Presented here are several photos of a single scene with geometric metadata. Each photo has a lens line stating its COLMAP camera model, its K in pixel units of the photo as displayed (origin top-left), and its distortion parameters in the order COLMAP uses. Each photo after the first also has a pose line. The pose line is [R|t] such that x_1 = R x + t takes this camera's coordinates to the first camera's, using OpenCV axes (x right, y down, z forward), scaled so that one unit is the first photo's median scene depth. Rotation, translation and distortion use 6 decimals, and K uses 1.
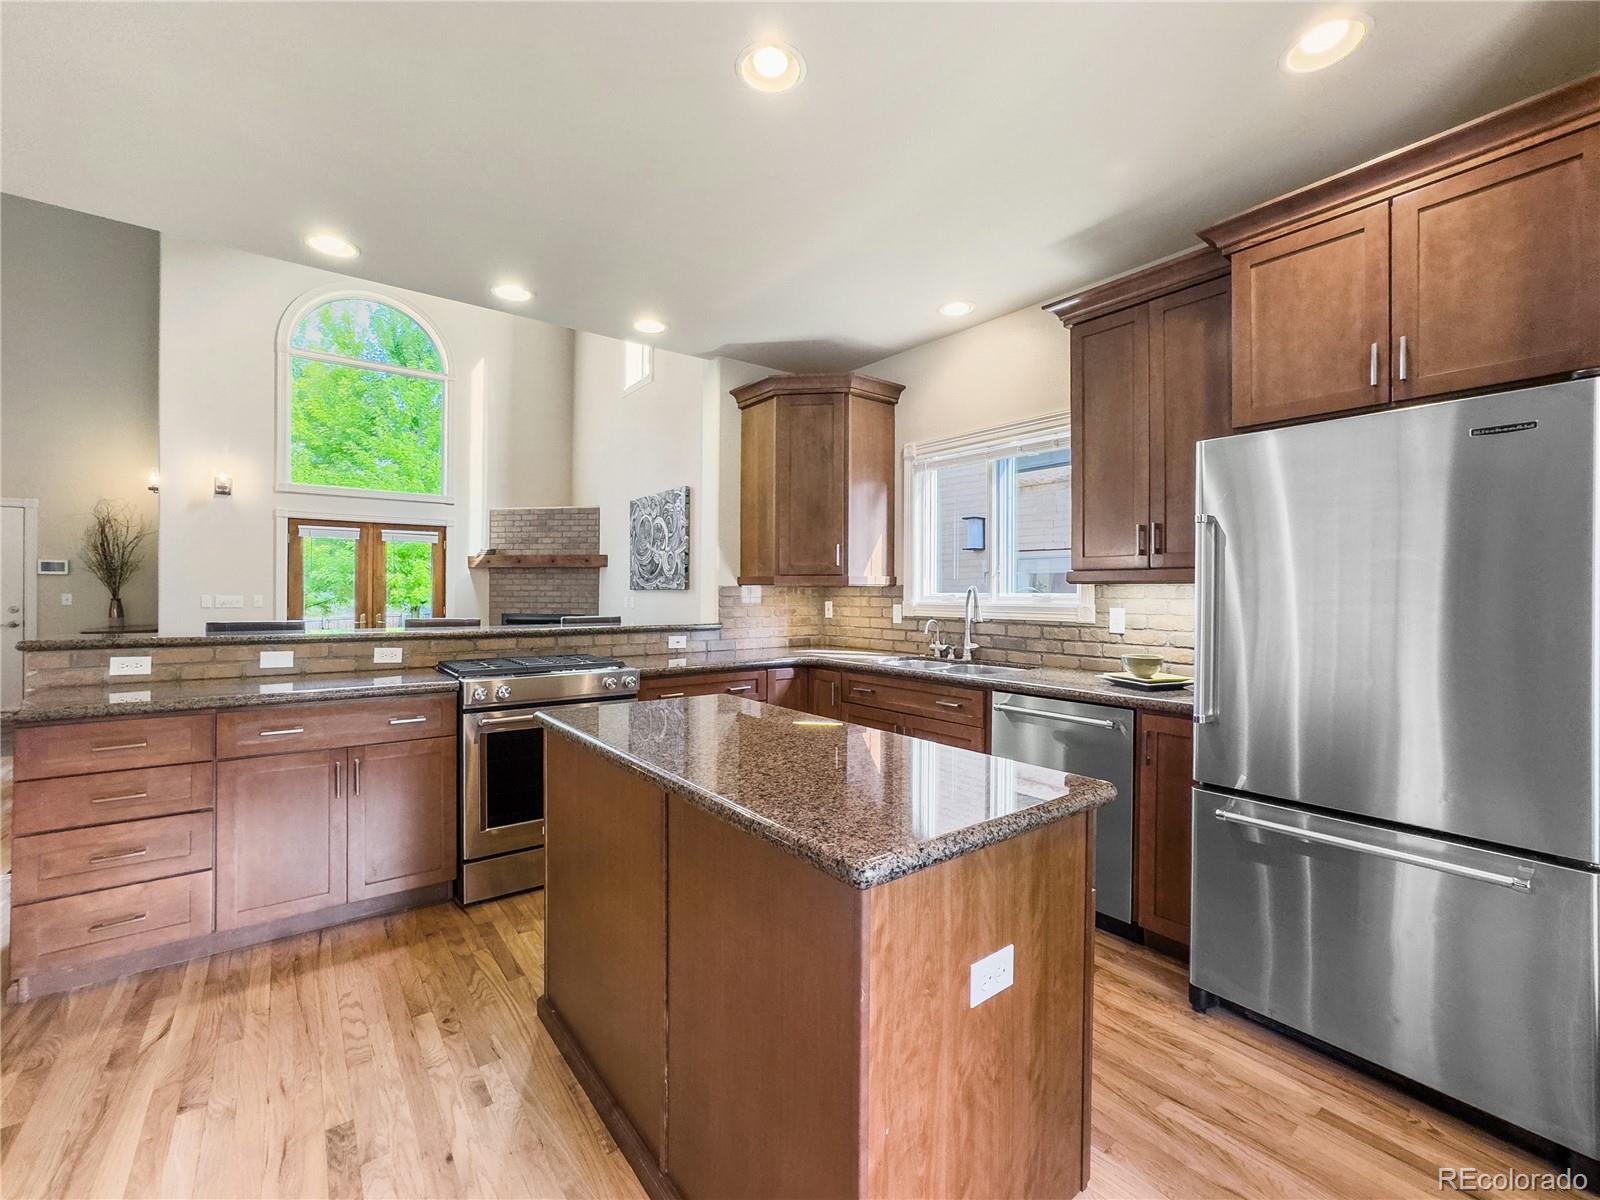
lens RADIAL K [[659.3, 0, 795.1], [0, 659.3, 595.1], [0, 0, 1]] dist [-0.028633, 0.012303]
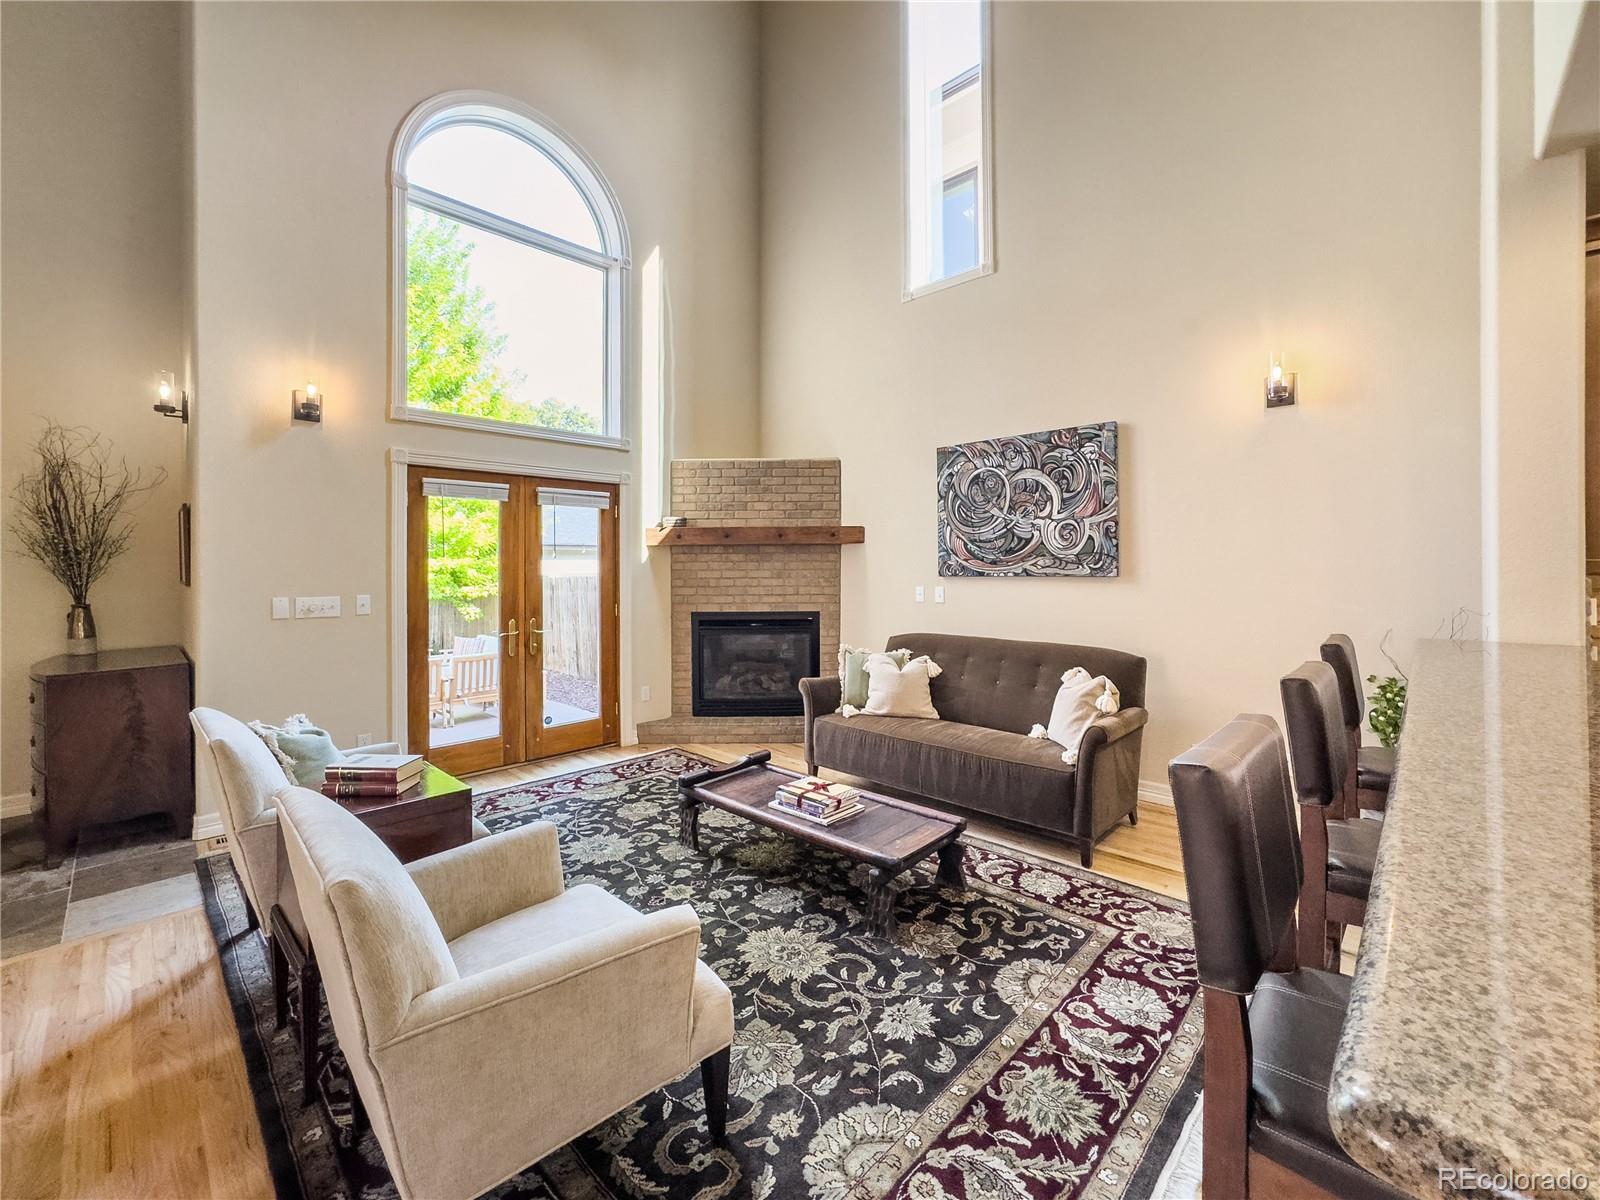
lens RADIAL K [[659.3, 0, 798.7], [0, 659.3, 565.6], [0, 0, 1]] dist [-0.028633, 0.012303]
pose [[0.987303, -0.011034, 0.158466, -0.490782], [0.012280, 0.999901, -0.006890, -0.015989], [-0.158374, 0.008749, 0.987340, 0.330620]]
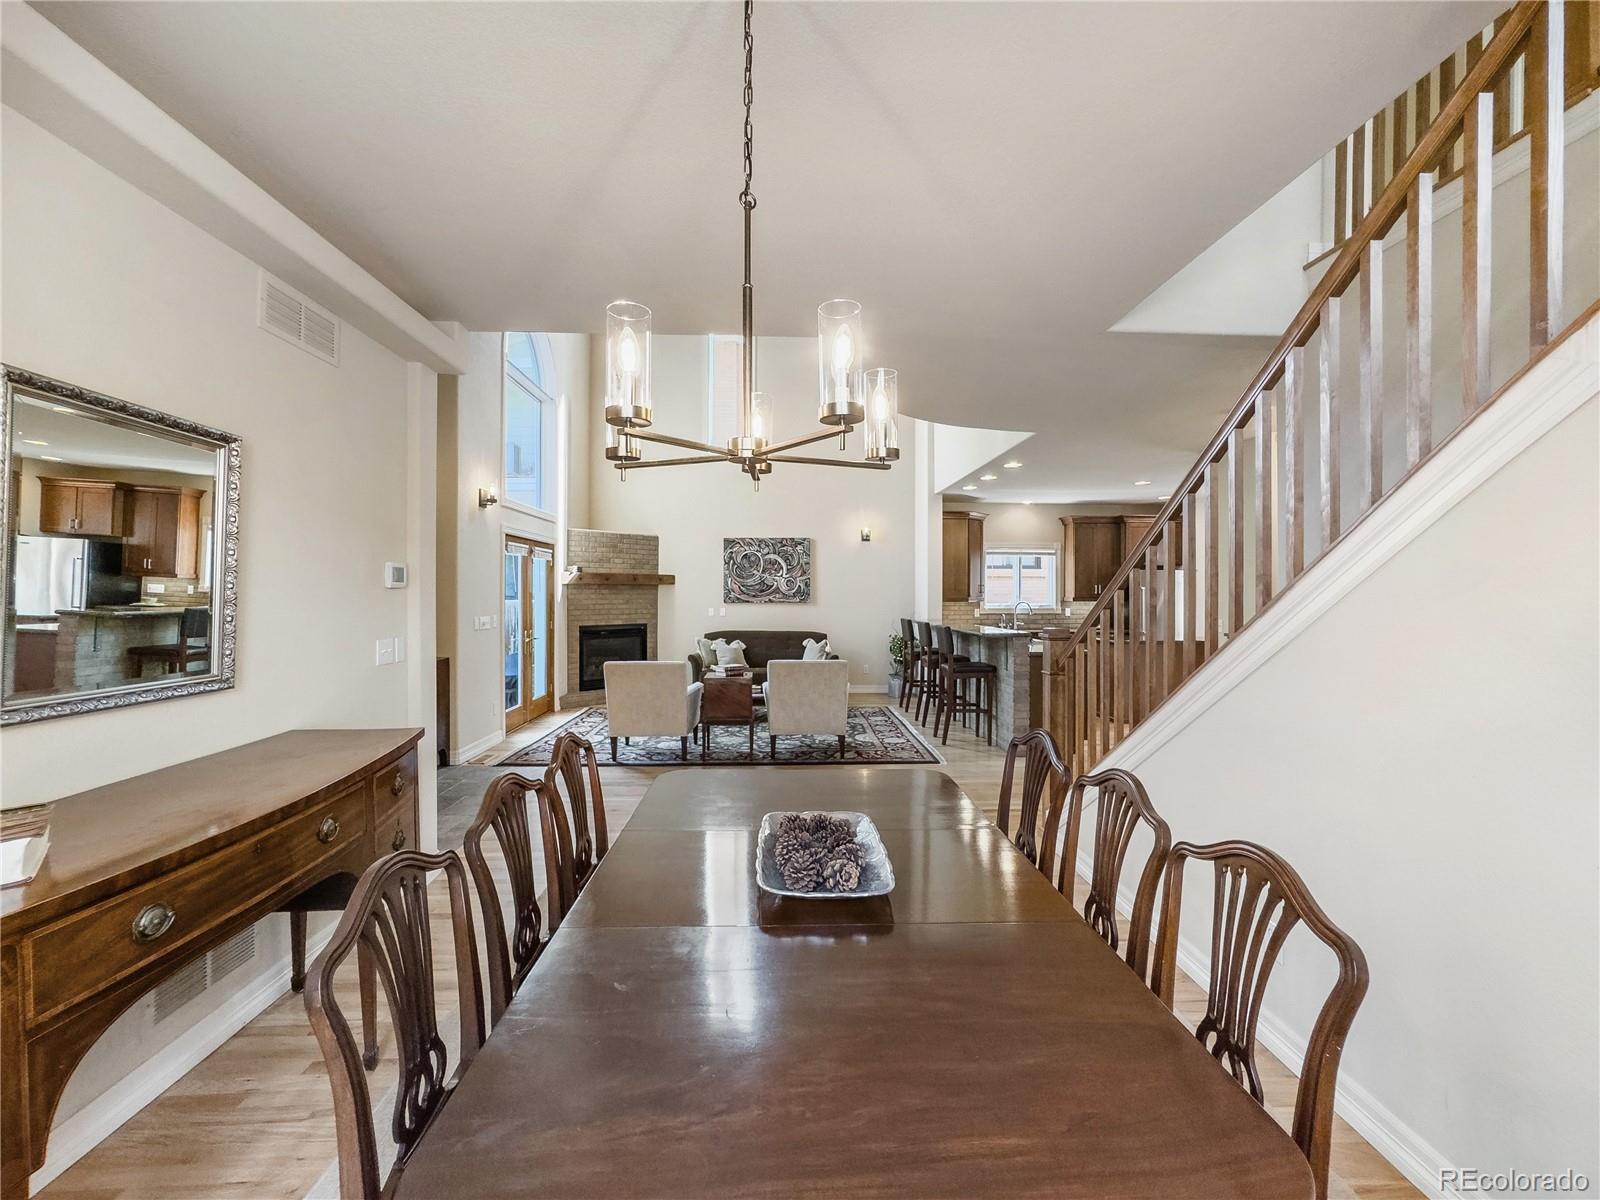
lens RADIAL K [[659.3, 0, 796.6], [0, 659.3, 600.5], [0, 0, 1]] dist [-0.028633, 0.012303]
pose [[0.582279, -0.010983, 0.812915, -1.239007], [0.006469, 0.999940, 0.008876, -0.023454], [-0.812963, 0.000090, 0.582315, 0.076960]]
